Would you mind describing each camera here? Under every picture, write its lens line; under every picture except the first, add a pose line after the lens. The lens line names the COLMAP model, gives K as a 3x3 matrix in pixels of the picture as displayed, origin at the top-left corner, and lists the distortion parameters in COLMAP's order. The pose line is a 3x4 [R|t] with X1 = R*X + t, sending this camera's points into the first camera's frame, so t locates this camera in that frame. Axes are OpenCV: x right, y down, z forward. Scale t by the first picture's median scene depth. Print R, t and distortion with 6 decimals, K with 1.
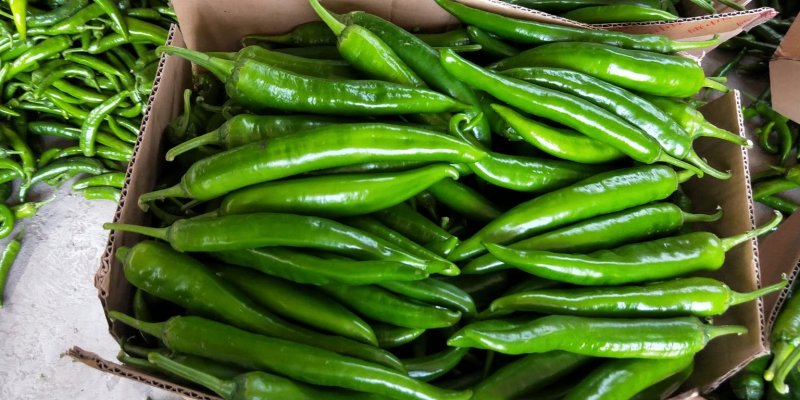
lens RADIAL K [[740.5, 0, 400.0], [0, 740.5, 200.0], [0, 0, 1]] dist [0.001399, -0.243621]
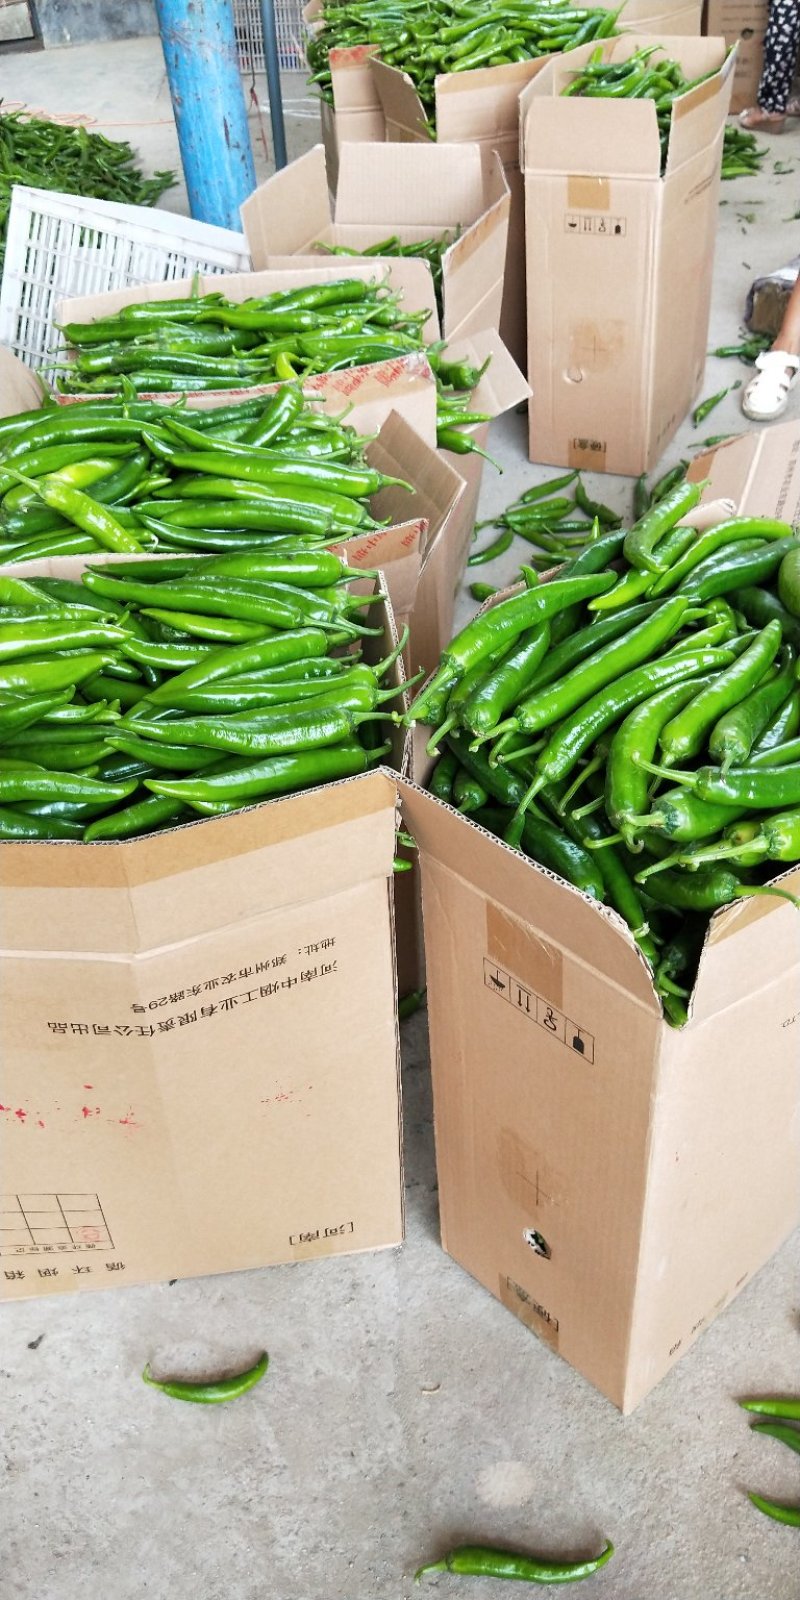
lens RADIAL K [[1465.1, 0, 401.5], [0, 1465.1, 849.7], [0, 0, 1]] dist [-0.007014, -0.028511]
pose [[0.967768, -0.231661, 0.098786, 0.198877], [0.251796, 0.897727, -0.361503, 1.037655], [-0.004936, 0.374725, 0.927123, -0.845620]]
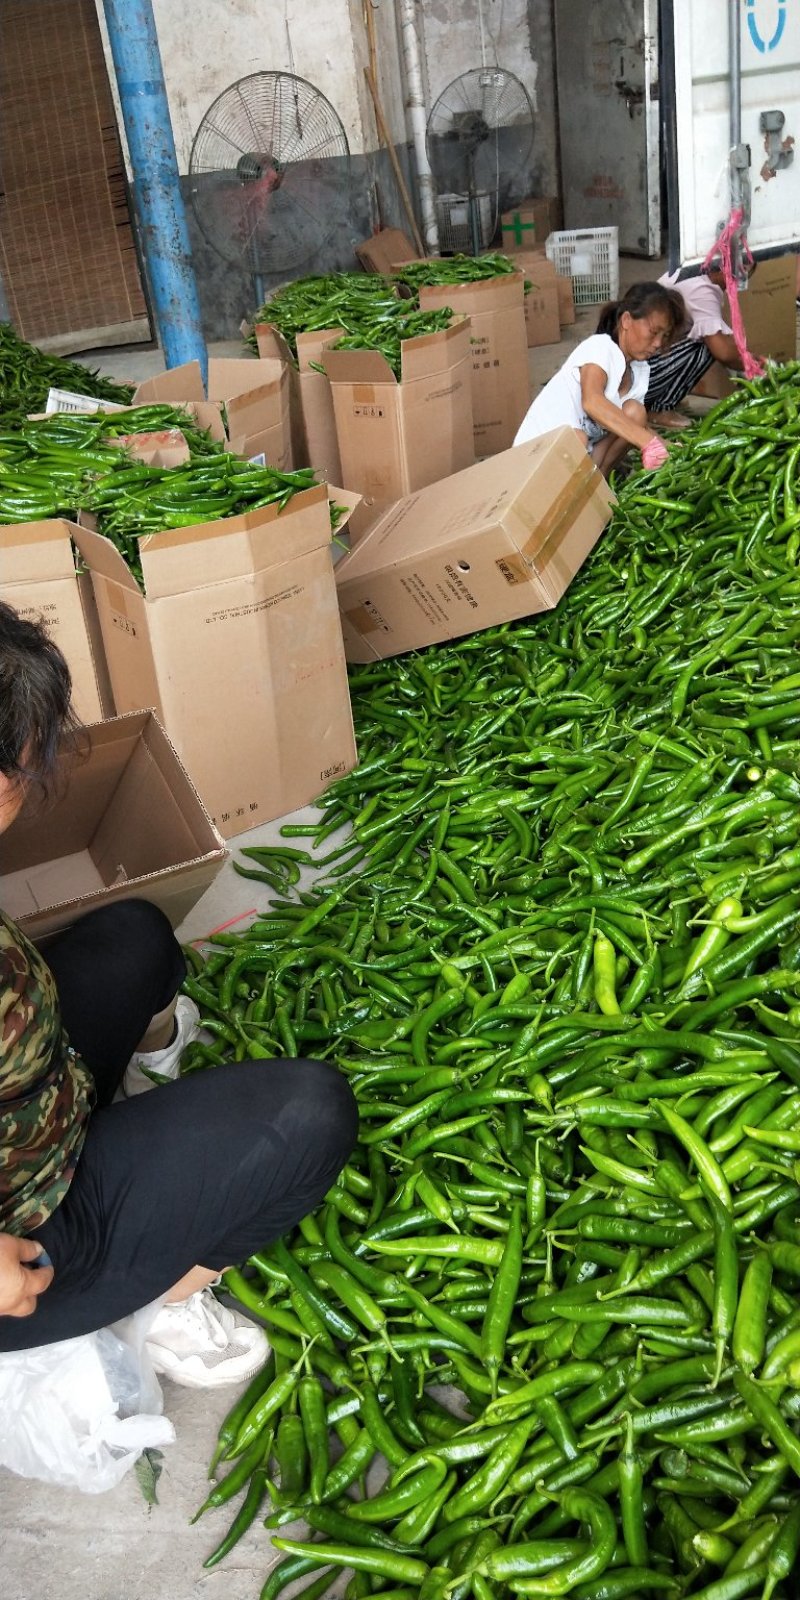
lens RADIAL K [[1465.1, 0, 401.5], [0, 1465.1, 849.7], [0, 0, 1]] dist [-0.007014, -0.028511]
pose [[0.984838, -0.170099, 0.034056, 1.058804], [0.160442, 0.818467, -0.551697, 3.820469], [0.065970, 0.548797, 0.833349, -2.470614]]
